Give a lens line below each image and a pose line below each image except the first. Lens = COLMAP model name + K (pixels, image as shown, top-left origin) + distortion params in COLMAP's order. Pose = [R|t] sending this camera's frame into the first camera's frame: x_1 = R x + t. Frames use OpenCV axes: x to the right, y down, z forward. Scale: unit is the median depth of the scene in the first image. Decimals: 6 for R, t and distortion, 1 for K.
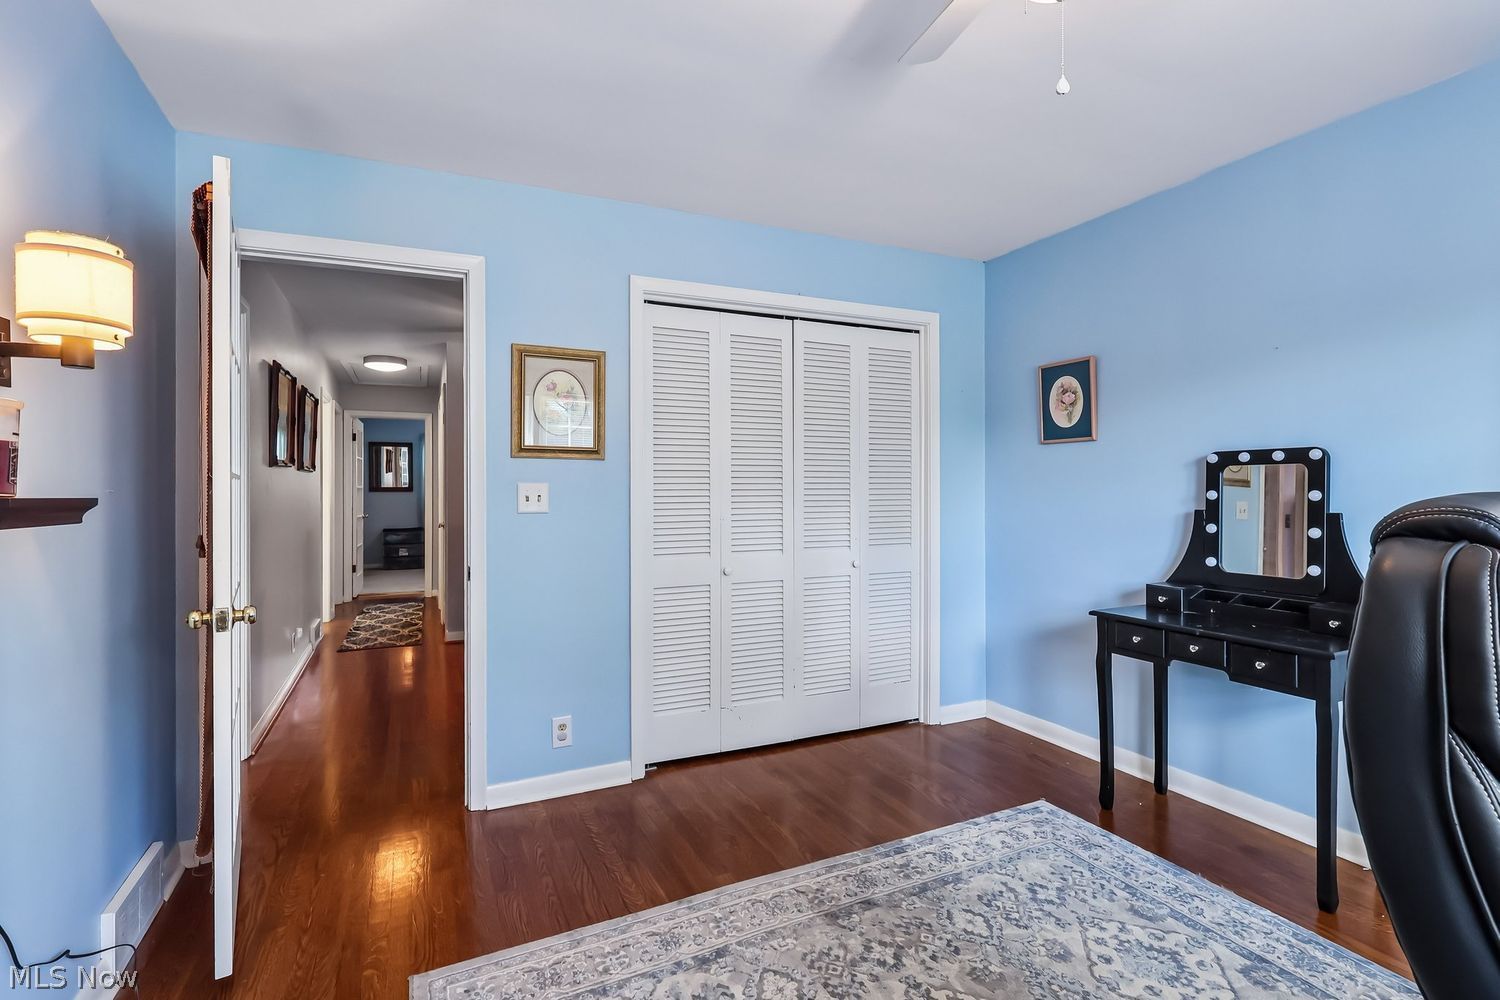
lens RADIAL K [[708.2, 0, 739.9], [0, 708.2, 491.6], [0, 0, 1]] dist [-0.003110, 0.001868]
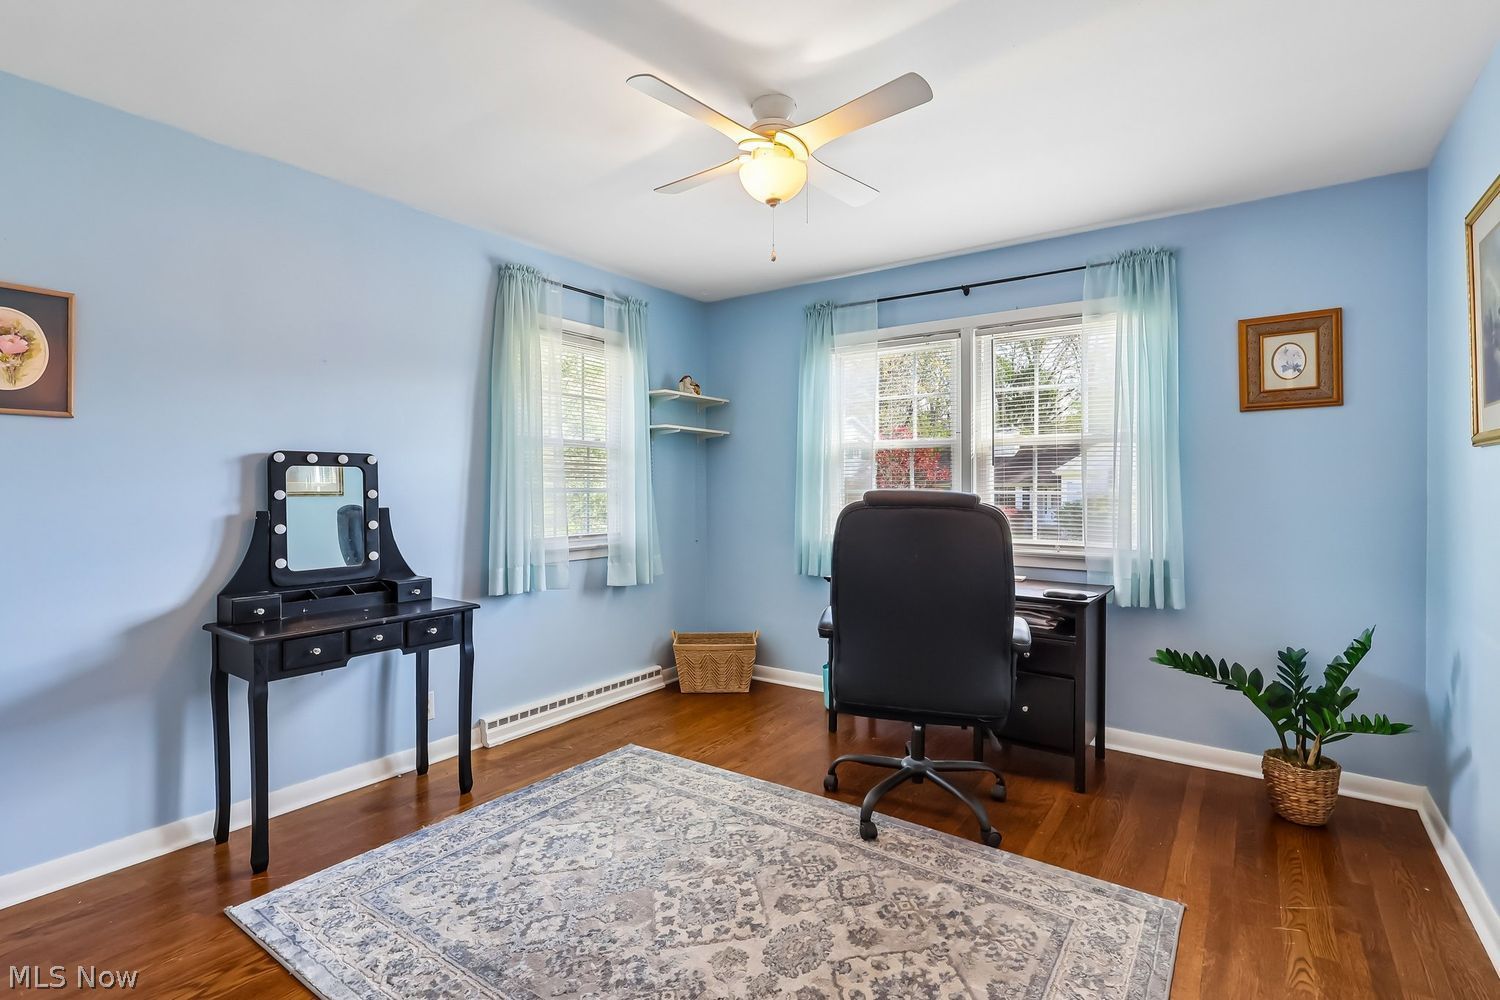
lens RADIAL K [[708.2, 0, 744.0], [0, 708.2, 492.0], [0, 0, 1]] dist [-0.003110, 0.001868]
pose [[-0.492162, 0.001791, 0.870502, -0.539971], [0.010267, 0.999940, 0.003747, 0.004179], [-0.870443, 0.010782, -0.492151, 1.007606]]
